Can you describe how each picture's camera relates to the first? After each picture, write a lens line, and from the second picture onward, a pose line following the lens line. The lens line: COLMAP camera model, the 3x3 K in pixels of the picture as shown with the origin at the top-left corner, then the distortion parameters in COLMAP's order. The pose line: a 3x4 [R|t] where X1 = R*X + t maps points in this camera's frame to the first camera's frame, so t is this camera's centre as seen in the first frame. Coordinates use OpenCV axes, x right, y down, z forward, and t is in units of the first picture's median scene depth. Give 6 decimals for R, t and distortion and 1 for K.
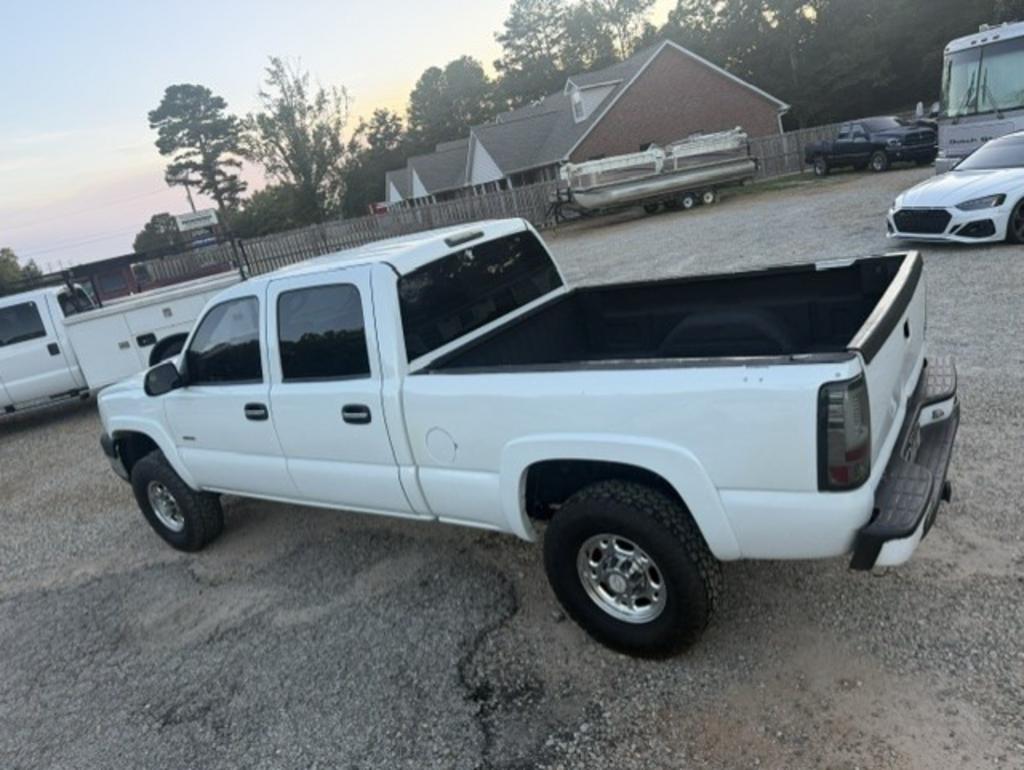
lens RADIAL K [[718.6, 0, 516.1], [0, 718.6, 383.7], [0, 0, 1]] dist [0.012394, -0.021408]
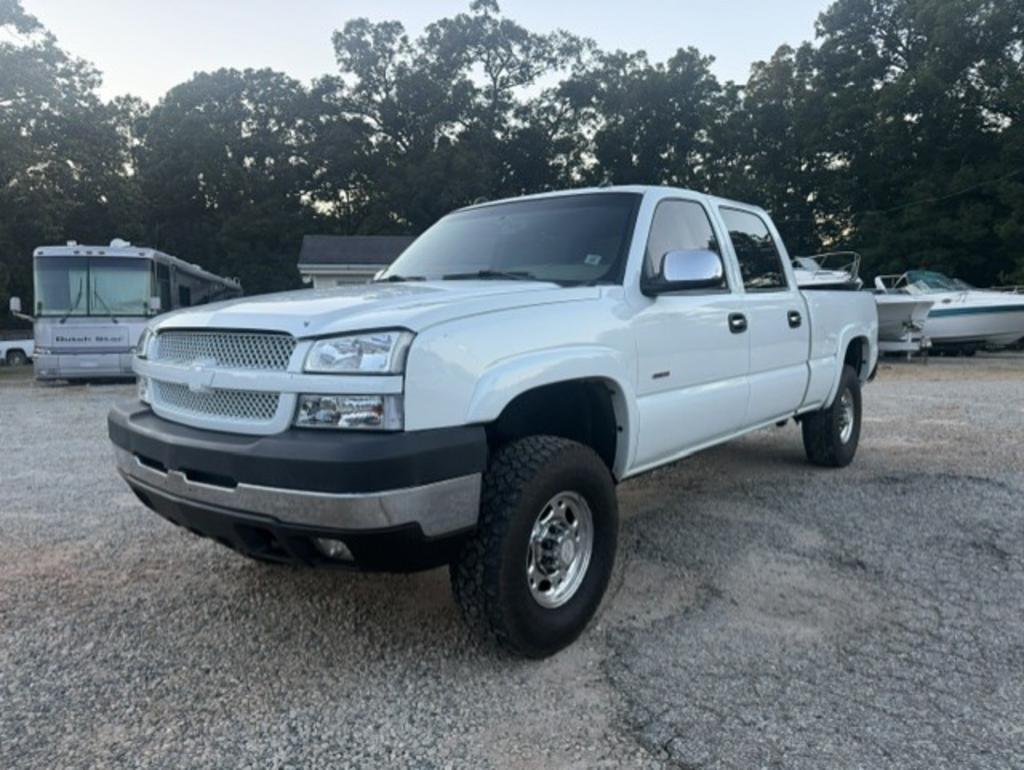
lens RADIAL K [[722.0, 0, 512.0], [0, 722.0, 385.0], [0, 0, 1]] dist [0.004246, -0.007193]
pose [[0.092511, 0.106589, 0.989990, -1.179729], [0.279523, 0.951492, -0.128564, 0.139454], [-0.955672, 0.288619, 0.058229, 1.154668]]
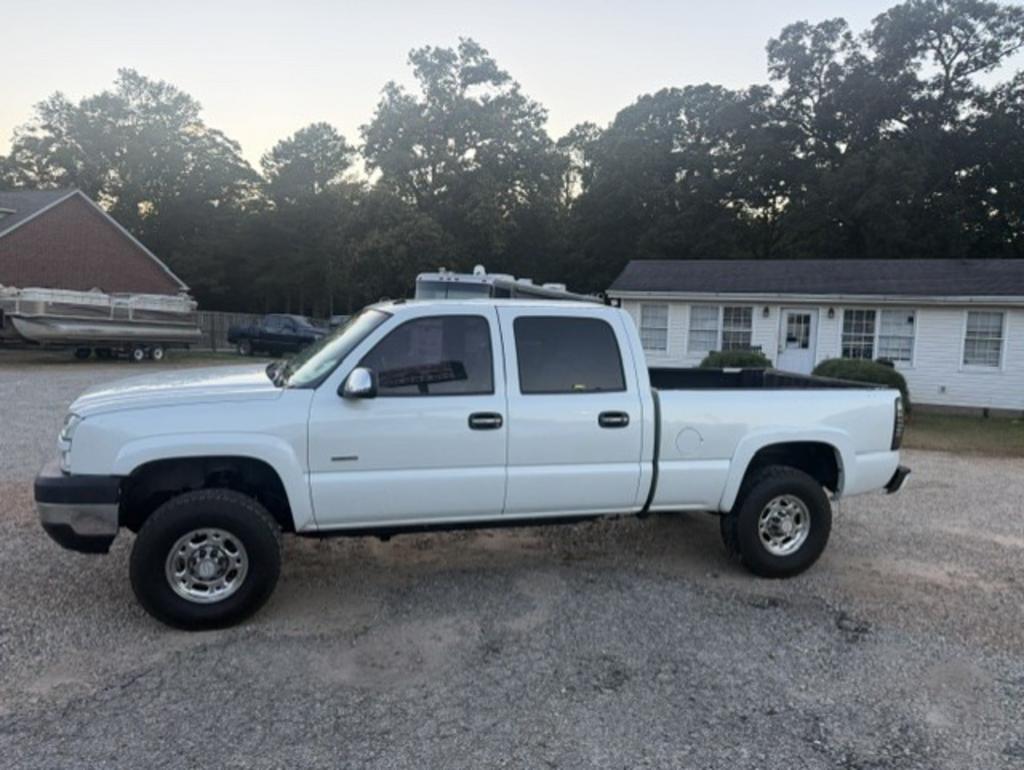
lens RADIAL K [[718.6, 0, 516.1], [0, 718.6, 383.7], [0, 0, 1]] dist [0.012394, -0.021408]
pose [[0.609843, 0.151254, 0.777955, -1.071558], [0.059689, 0.970065, -0.235396, 0.216621], [-0.790271, 0.189990, 0.582560, 0.326882]]
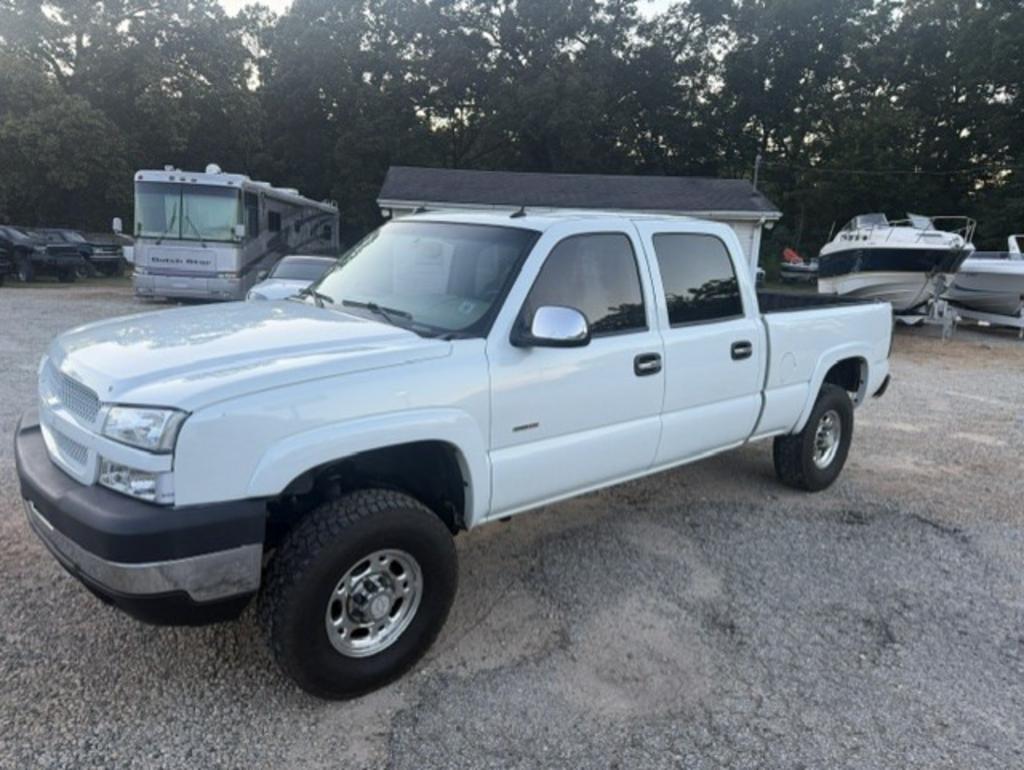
lens RADIAL K [[720.5, 0, 512.4], [0, 720.5, 387.8], [0, 0, 1]] dist [0.005636, -0.010458]
pose [[0.231456, 0.013078, 0.972758, -1.152664], [0.187546, 0.980553, -0.057807, 0.080794], [-0.954597, 0.195817, 0.224502, 0.903900]]
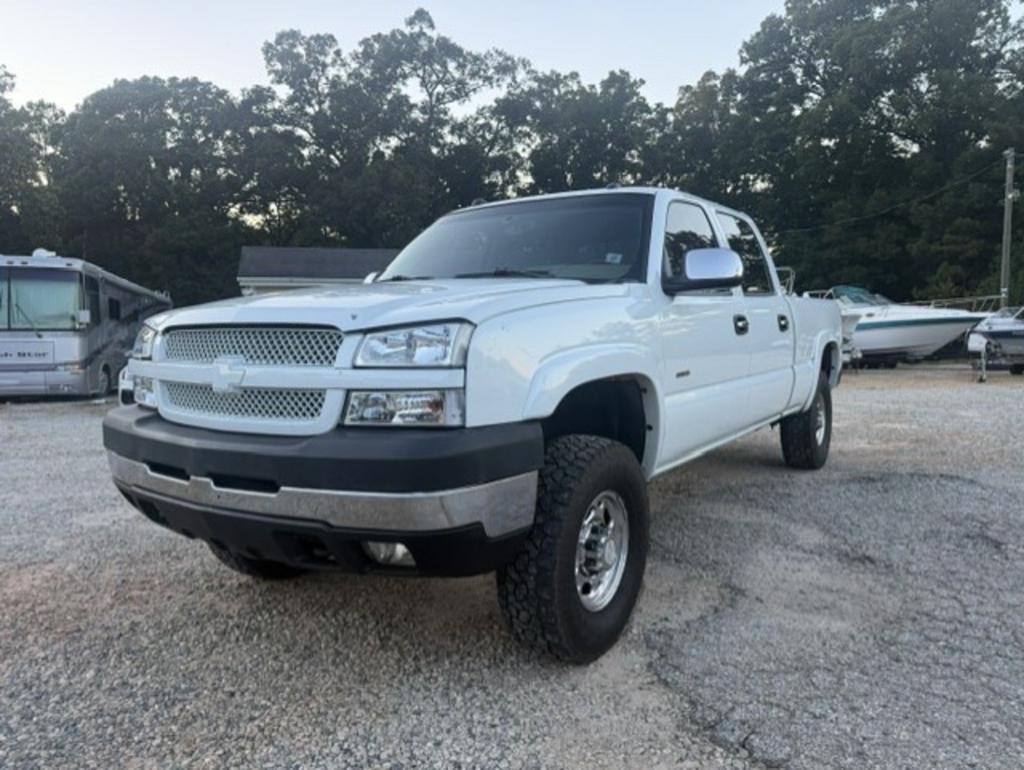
lens RADIAL K [[722.2, 0, 516.7], [0, 722.2, 386.6], [0, 0, 1]] dist [0.006326, -0.009168]
pose [[-0.002392, 0.126160, 0.992007, -1.165836], [0.302066, 0.945761, -0.119551, 0.127343], [-0.953284, 0.299366, -0.040371, 1.238735]]
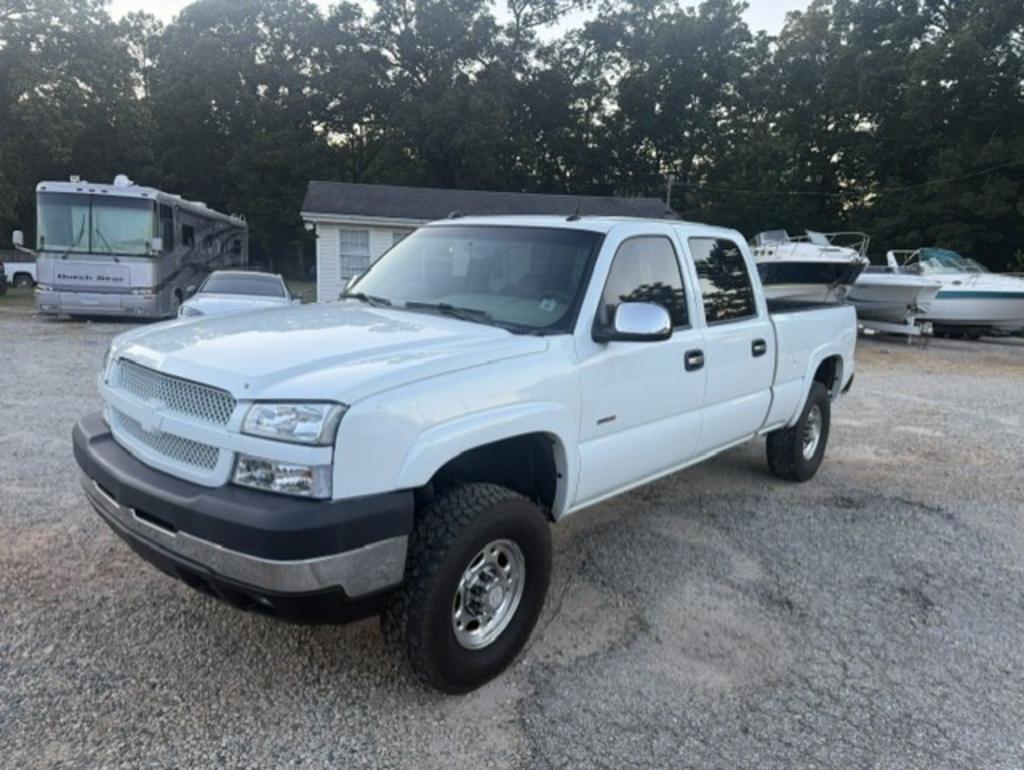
lens RADIAL K [[721.2, 0, 509.0], [0, 721.2, 388.3], [0, 0, 1]] dist [0.001284, -0.004095]
pose [[0.100332, 0.031558, 0.994453, -1.202190], [0.220287, 0.973987, -0.053133, 0.066366], [-0.970261, 0.224396, 0.090770, 1.076636]]
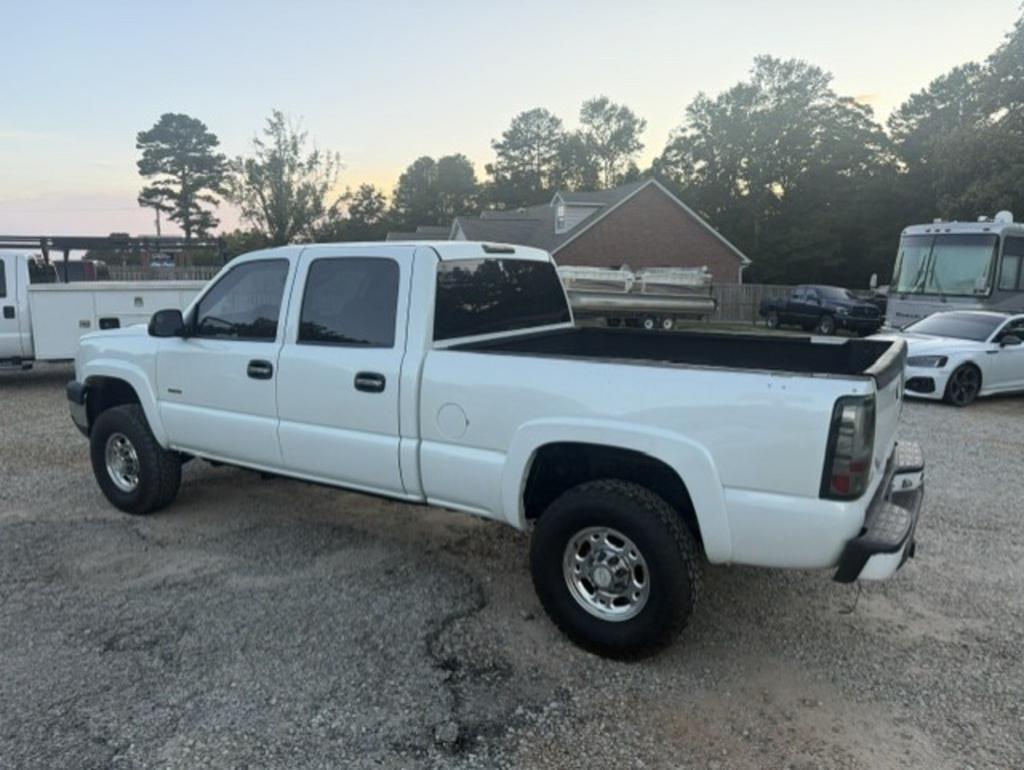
lens RADIAL K [[717.8, 0, 515.2], [0, 717.8, 392.5], [0, 0, 1]] dist [0.028908, -0.044700]
pose [[0.975956, 0.203175, 0.078930, -0.080780], [-0.191504, 0.972209, -0.134667, 0.128496], [-0.104098, 0.116314, 0.987742, -0.023452]]
